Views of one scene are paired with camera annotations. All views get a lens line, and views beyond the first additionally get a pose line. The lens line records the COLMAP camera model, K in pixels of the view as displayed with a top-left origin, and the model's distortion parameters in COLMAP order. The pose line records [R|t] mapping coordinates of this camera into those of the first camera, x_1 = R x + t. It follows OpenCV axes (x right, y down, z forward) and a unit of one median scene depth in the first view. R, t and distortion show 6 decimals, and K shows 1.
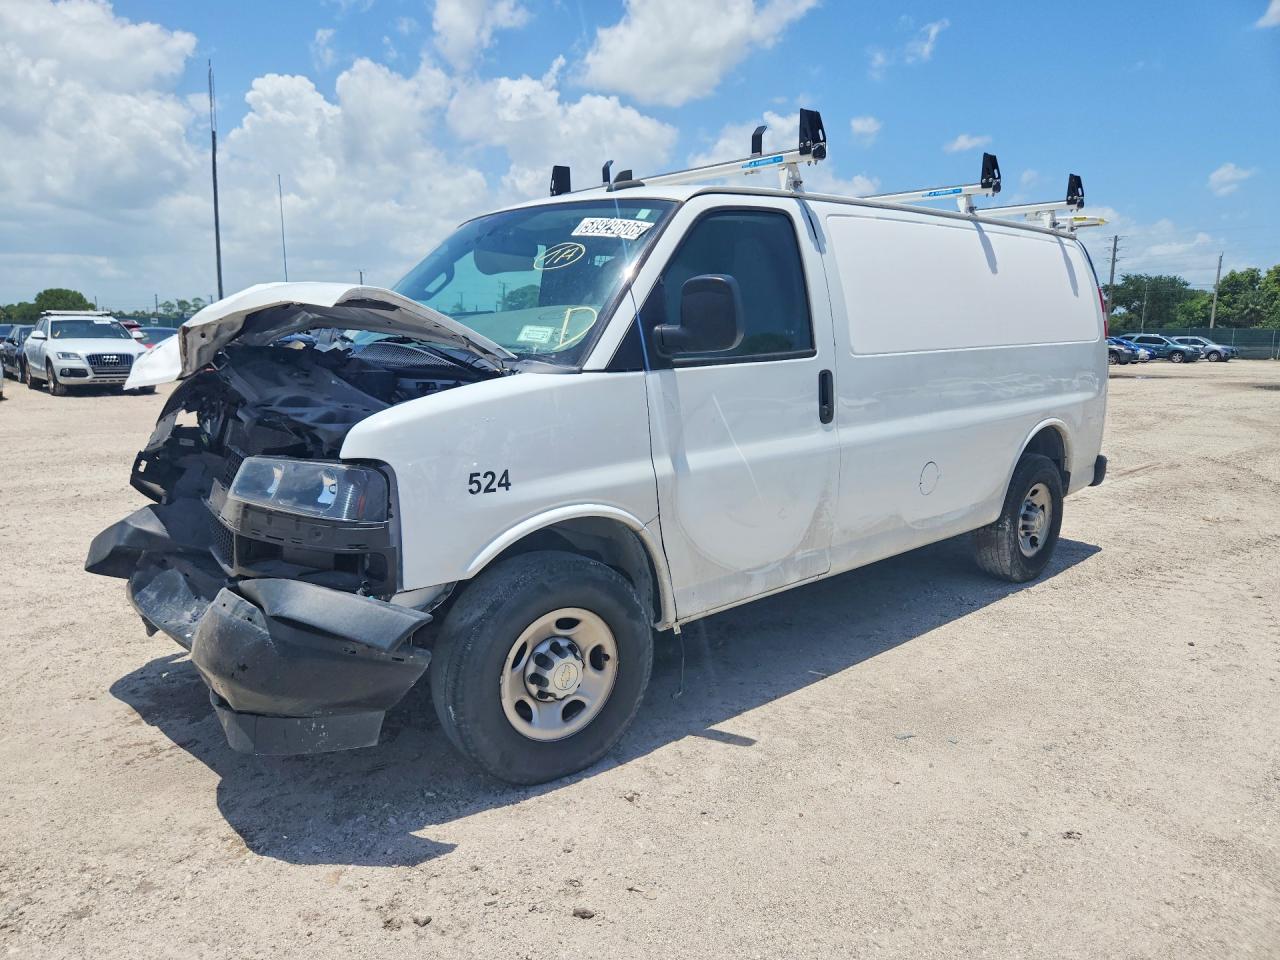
lens RADIAL K [[888.3, 0, 640.0], [0, 888.3, 480.0], [0, 0, 1]] dist [0.062884, -0.067732]
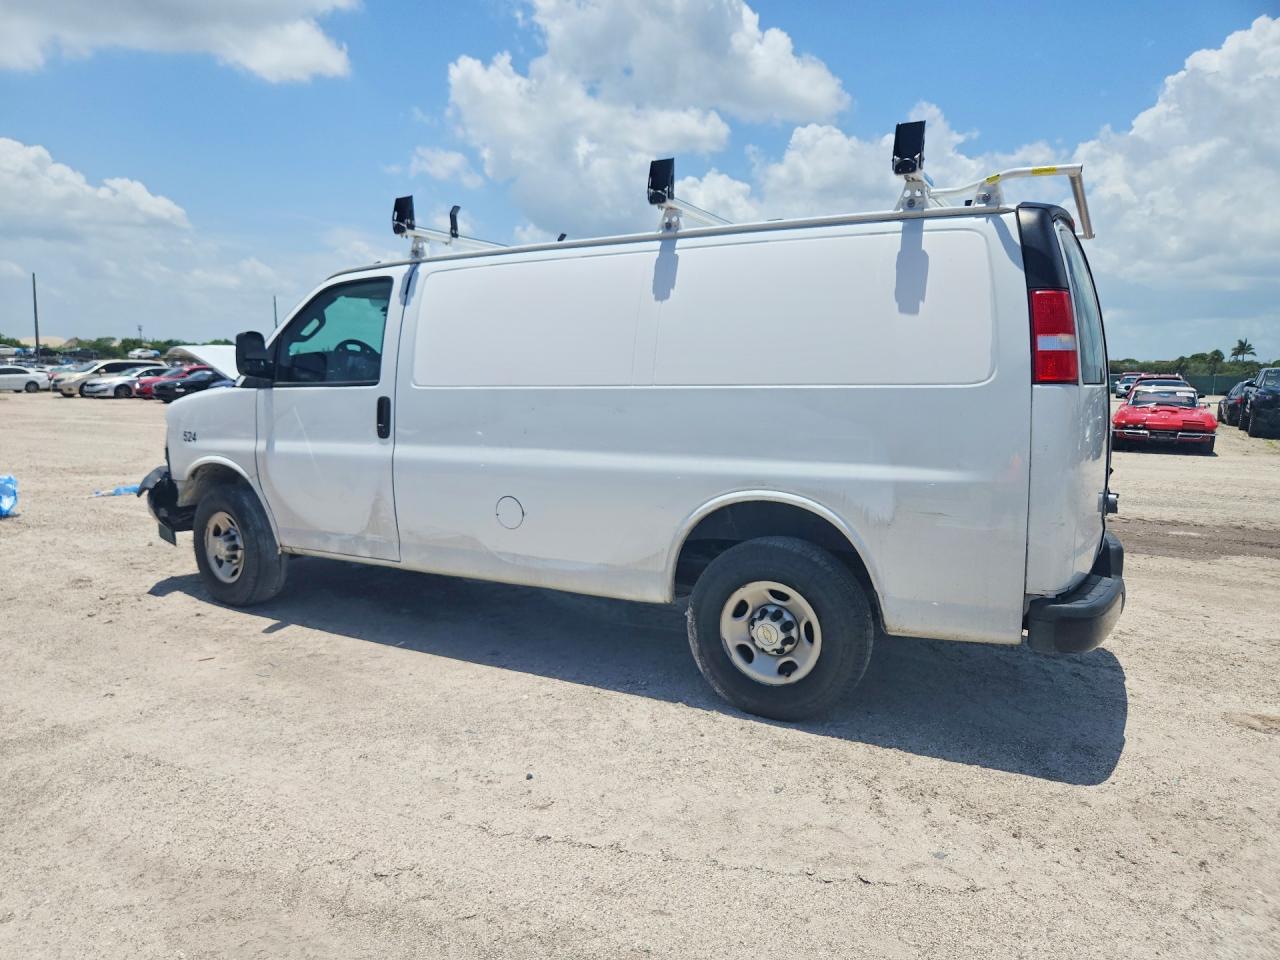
lens RADIAL K [[848.7, 0, 639.8], [0, 848.7, 511.0], [0, 0, 1]] dist [0.002727, 0.000143]
pose [[0.320099, 0.128047, -0.938691, 1.511325], [-0.180247, 0.980957, 0.072347, -0.118293], [0.930079, 0.146038, 0.337084, 0.970466]]
